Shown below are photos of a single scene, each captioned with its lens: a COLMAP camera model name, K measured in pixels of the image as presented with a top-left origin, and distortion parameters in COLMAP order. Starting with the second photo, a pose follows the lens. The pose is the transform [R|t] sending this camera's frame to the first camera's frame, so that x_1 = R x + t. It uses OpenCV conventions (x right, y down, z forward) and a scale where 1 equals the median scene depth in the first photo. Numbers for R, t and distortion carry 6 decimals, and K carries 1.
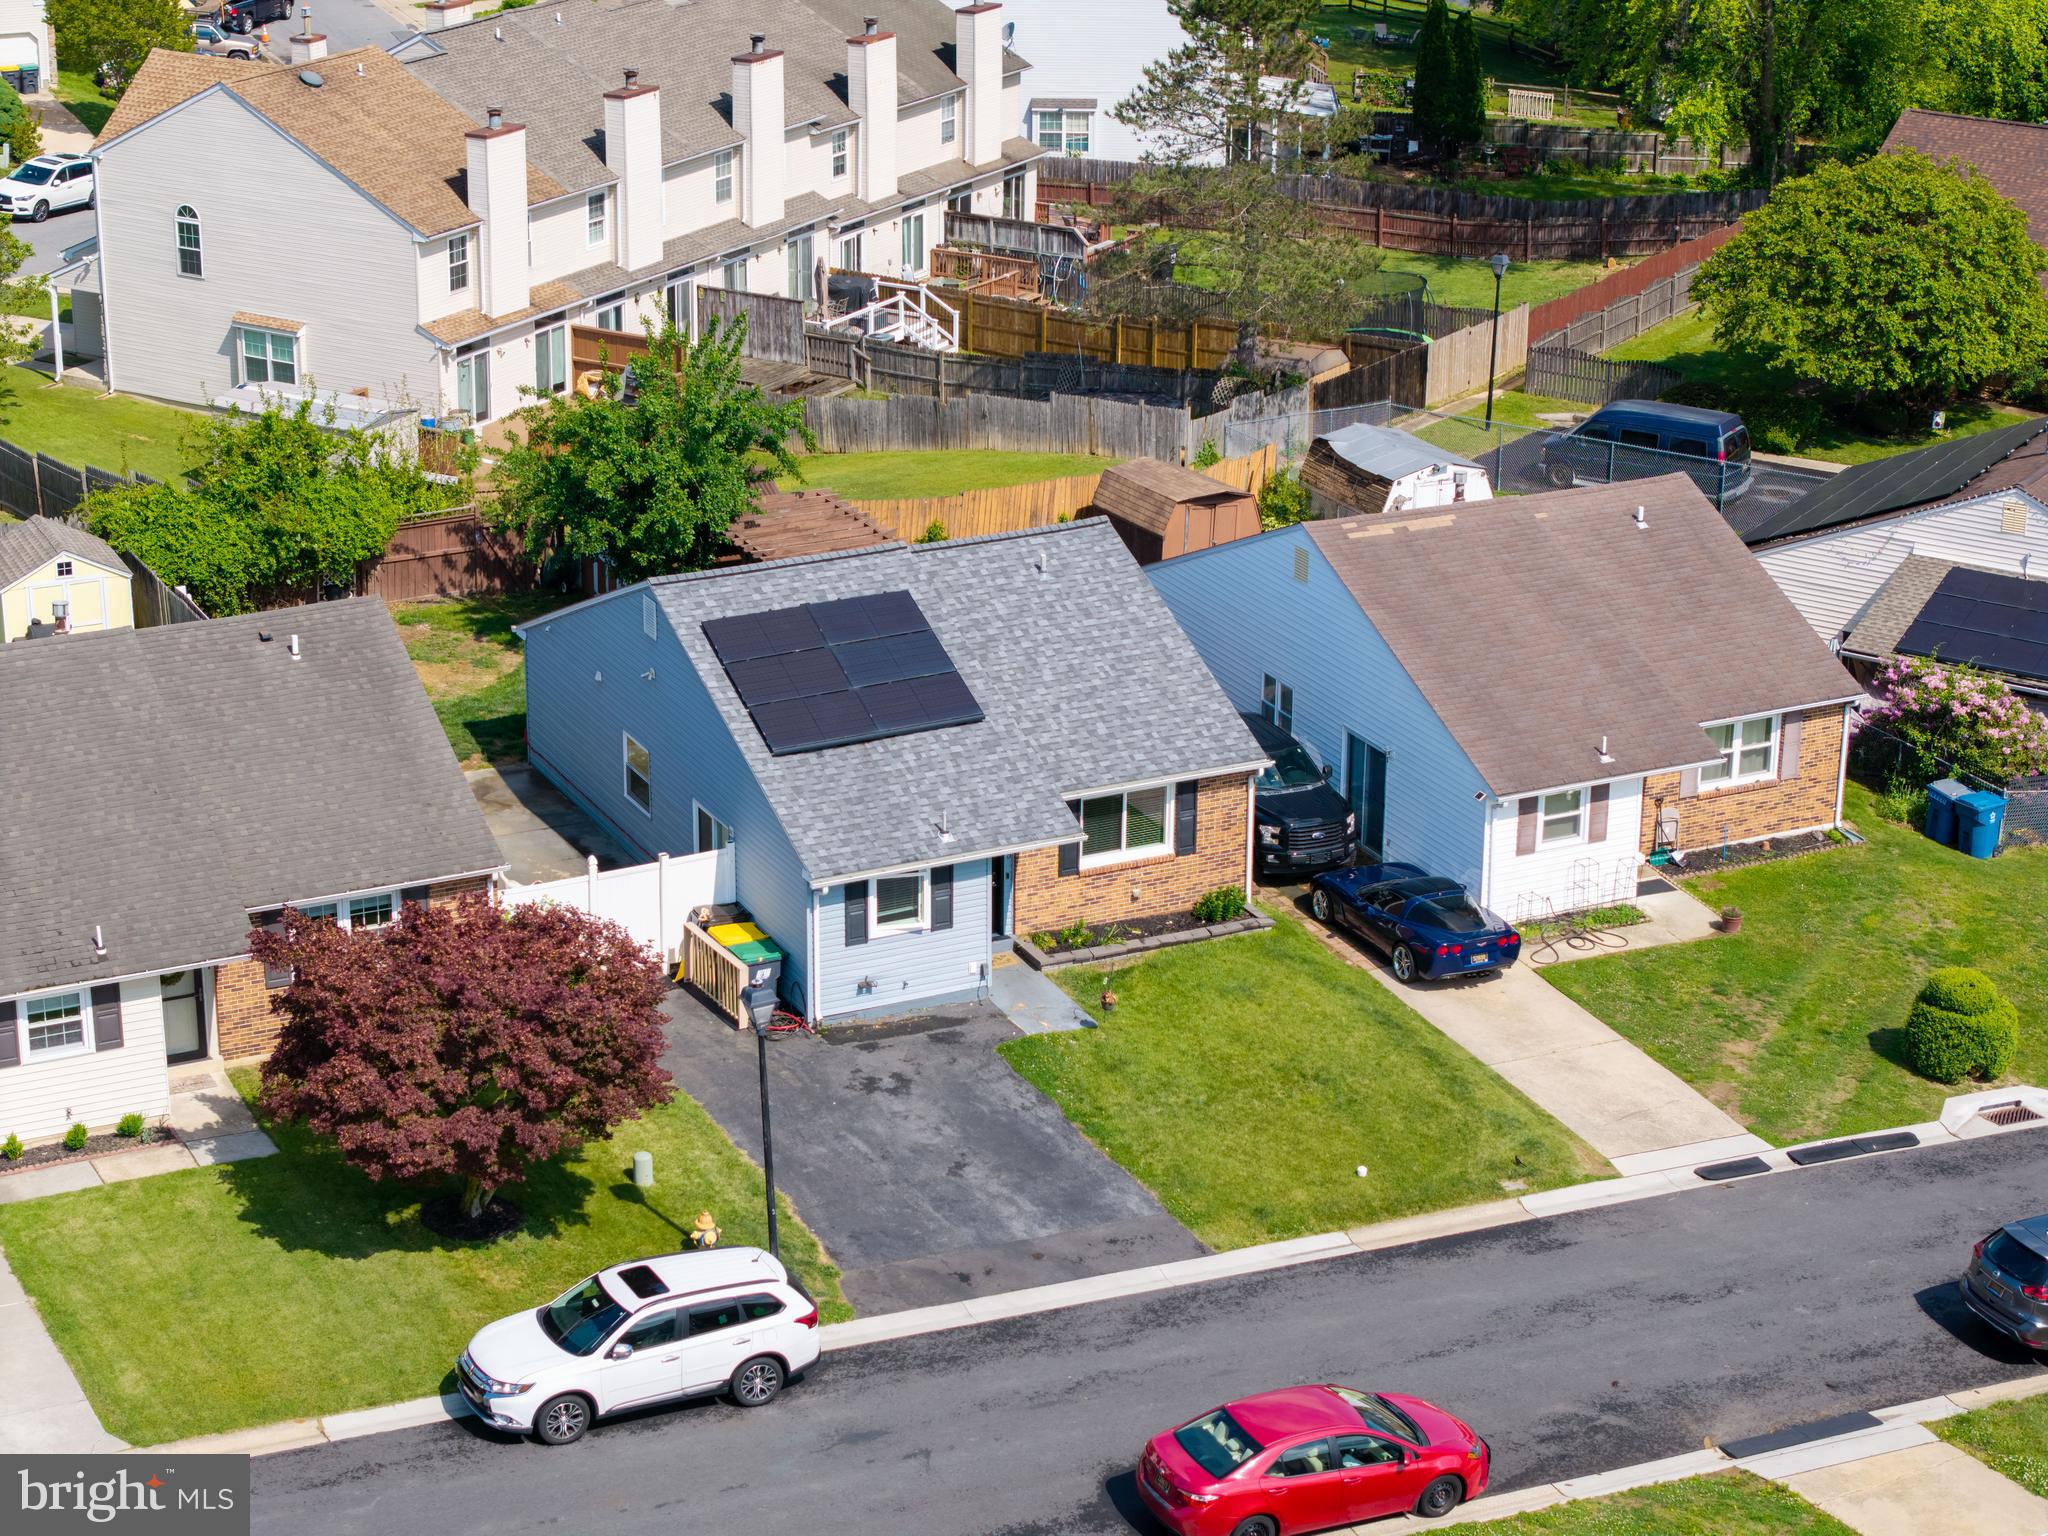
lens RADIAL K [[4120.1, 0, 1024.0], [0, 4120.1, 768.0], [0, 0, 1]] dist [-0.290169, 1.800788]
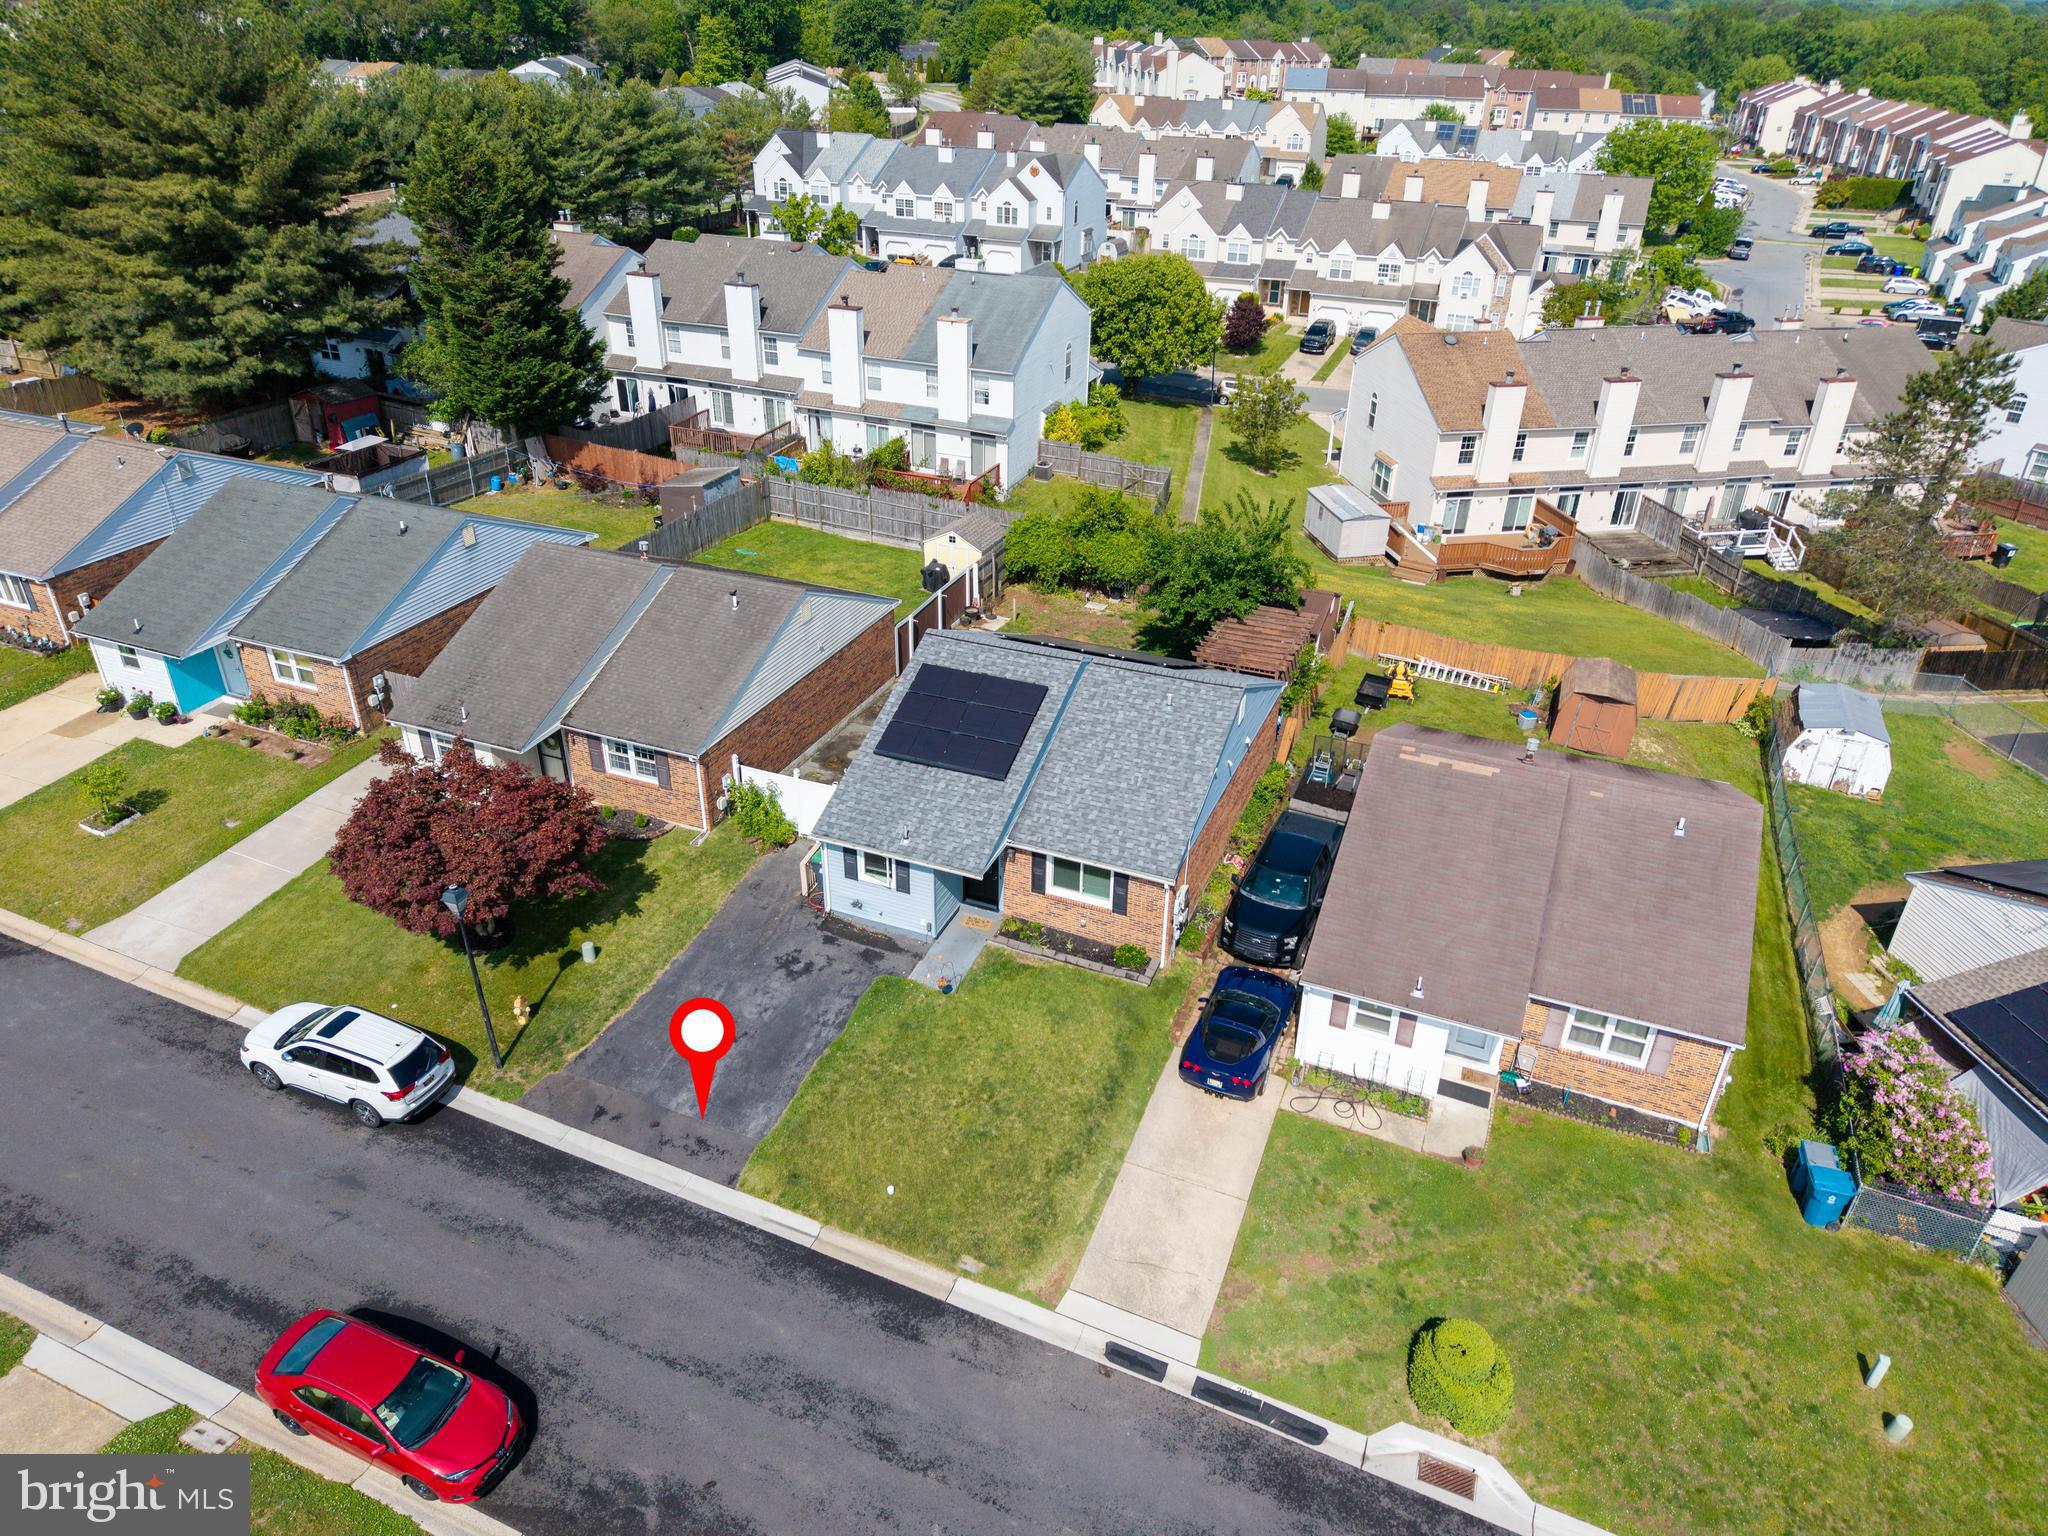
lens RADIAL K [[1364.4, 0, 1024.0], [0, 1364.4, 768.0], [0, 0, 1]] dist [0.039630, -0.046461]
pose [[0.655892, 0.372914, -0.656308, 0.320400], [-0.272337, 0.927795, 0.255008, -0.144827], [0.704015, 0.011480, 0.710092, 0.621227]]
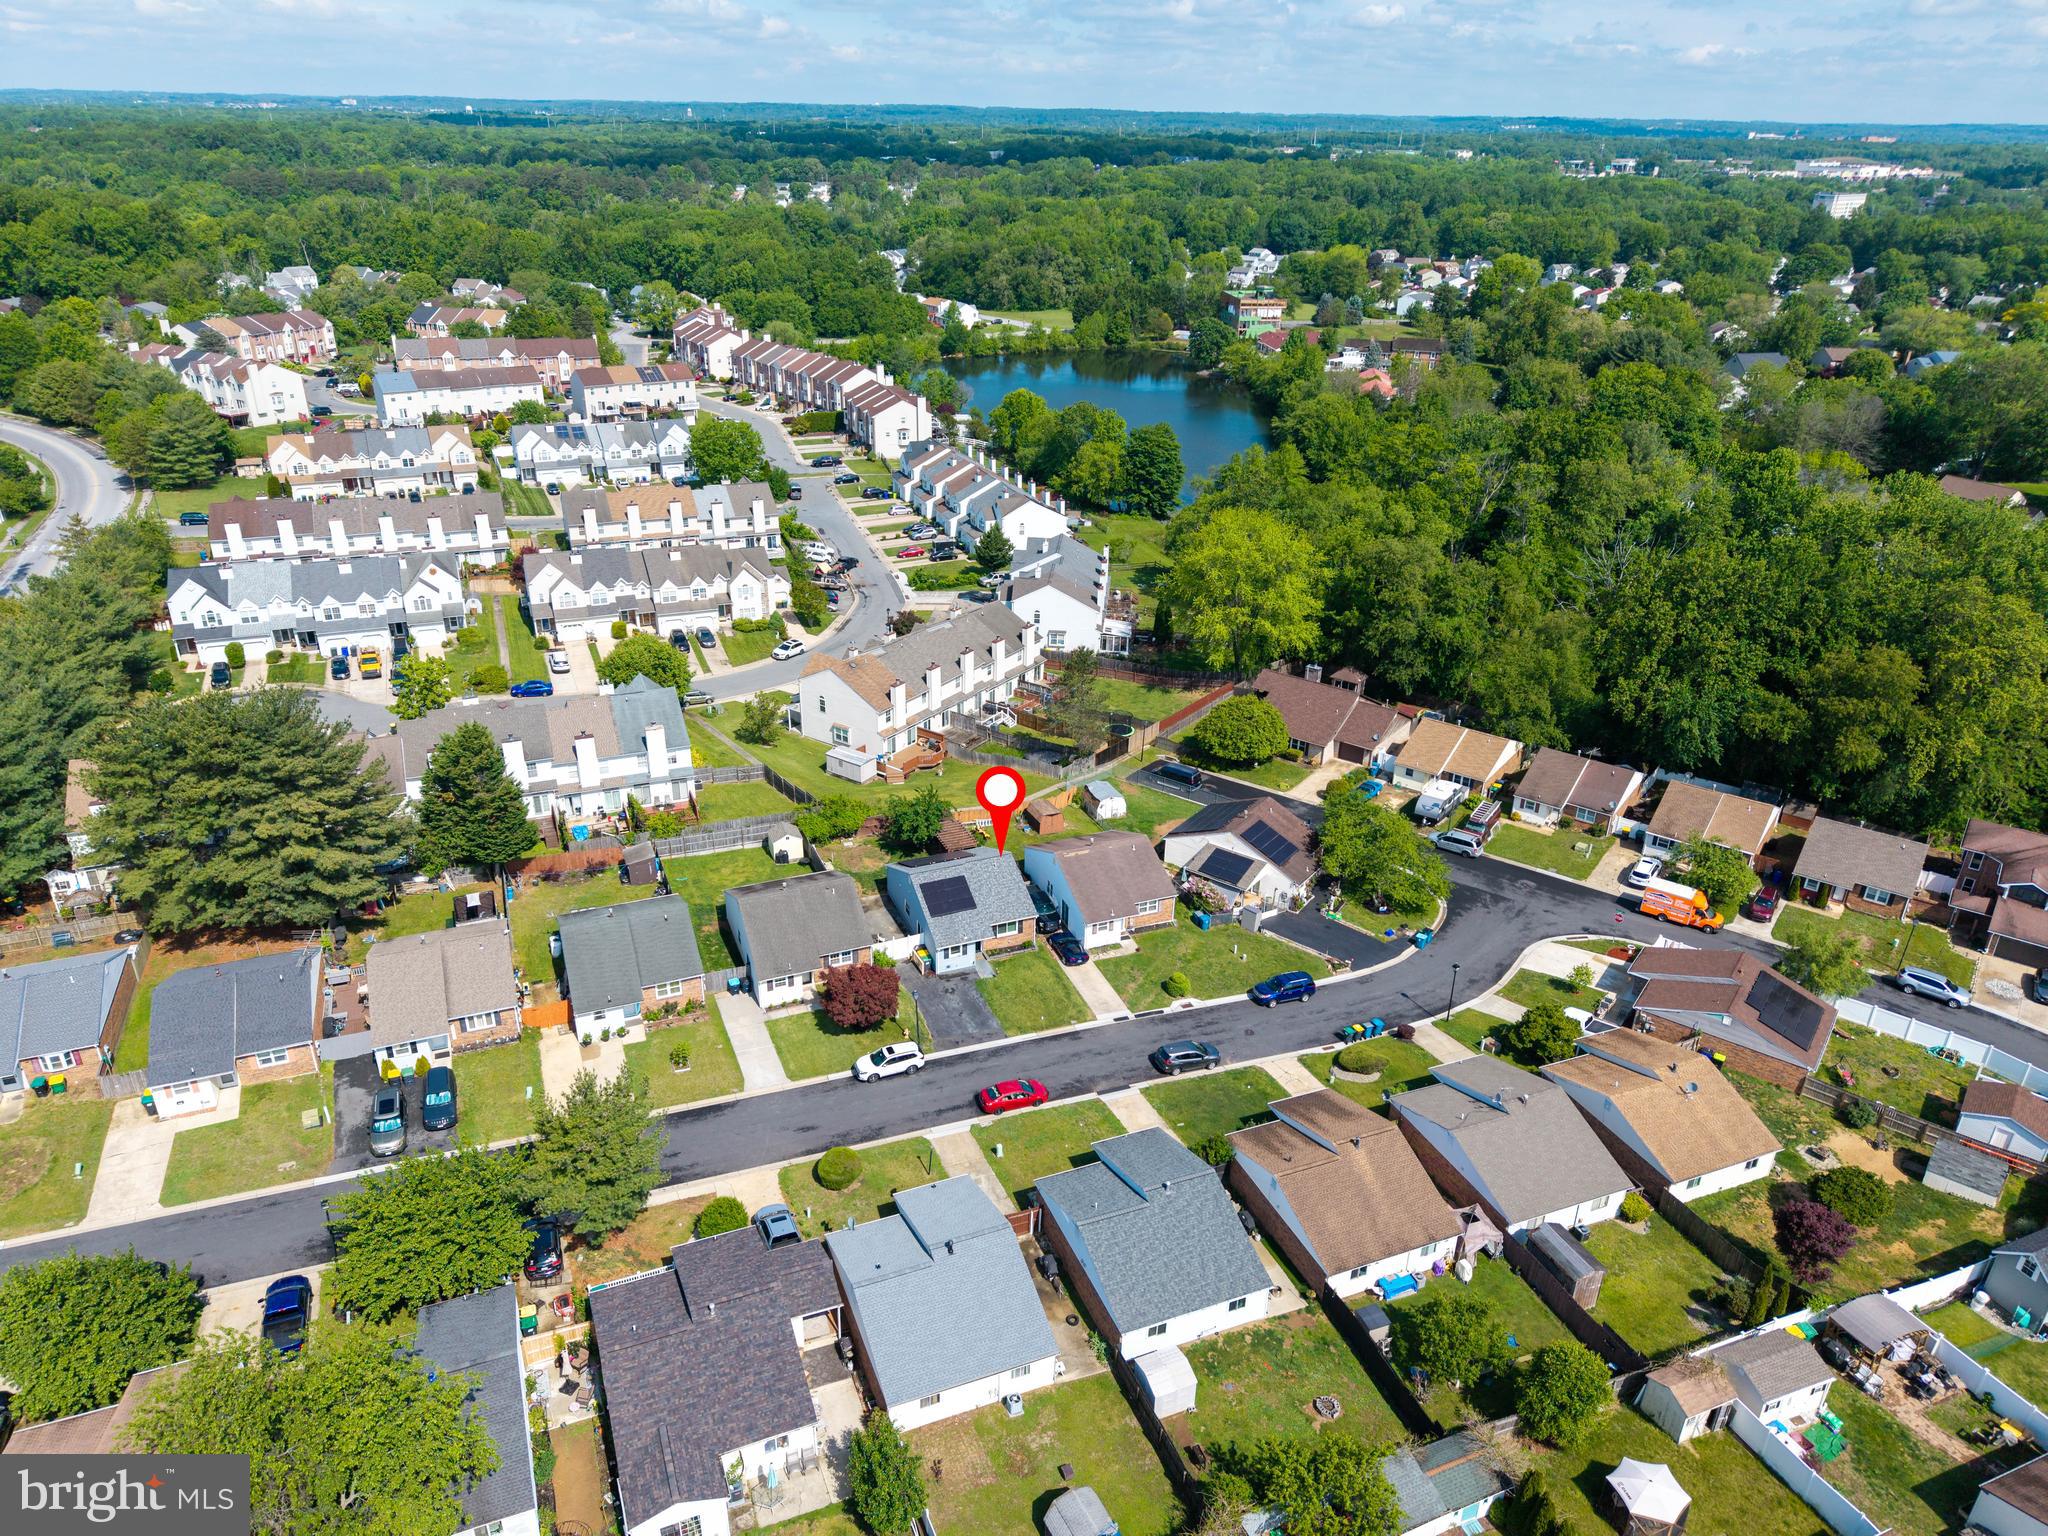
lens RADIAL K [[1357.4, 0, 1024.0], [0, 1357.4, 768.0], [0, 0, 1]] dist [0.152253, -0.236654]
pose [[0.997088, 0.039746, -0.065087, 0.137626], [-0.034040, 0.995666, 0.086543, -0.304224], [0.068245, -0.084076, 0.994120, -0.541910]]
